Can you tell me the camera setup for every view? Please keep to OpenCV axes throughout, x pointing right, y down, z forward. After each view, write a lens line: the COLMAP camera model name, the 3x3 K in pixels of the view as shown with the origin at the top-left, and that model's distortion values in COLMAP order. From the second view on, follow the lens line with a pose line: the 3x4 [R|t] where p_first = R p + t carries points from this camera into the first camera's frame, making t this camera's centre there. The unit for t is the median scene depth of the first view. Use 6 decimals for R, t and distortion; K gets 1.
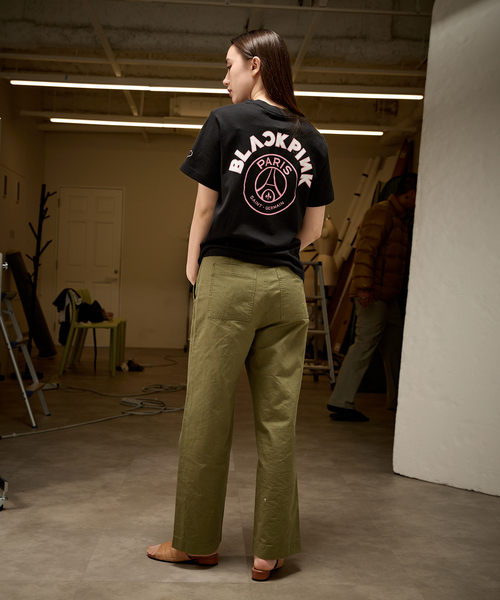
lens RADIAL K [[905.7, 0, 250.0], [0, 905.7, 300.0], [0, 0, 1]] dist [0.003117, 0.096948]
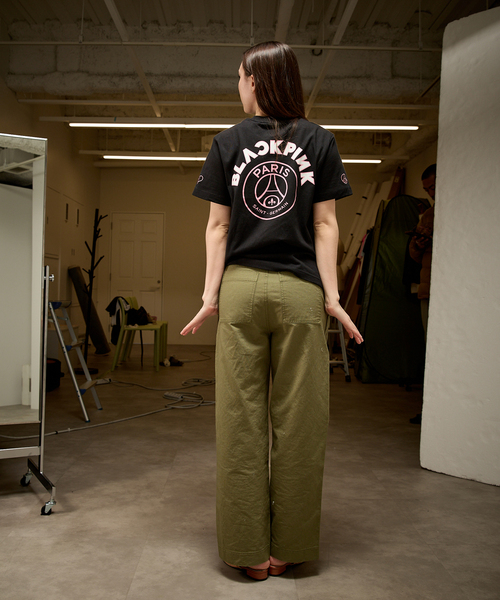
lens RADIAL K [[1134.2, 0, 250.0], [0, 1134.2, 300.0], [0, 0, 1]] dist [-0.144630, 0.095982]
pose [[0.998111, -0.015606, -0.059417, 0.056059], [0.014869, 0.999807, -0.012838, 0.012907], [0.059606, 0.011931, 0.998151, -0.447617]]
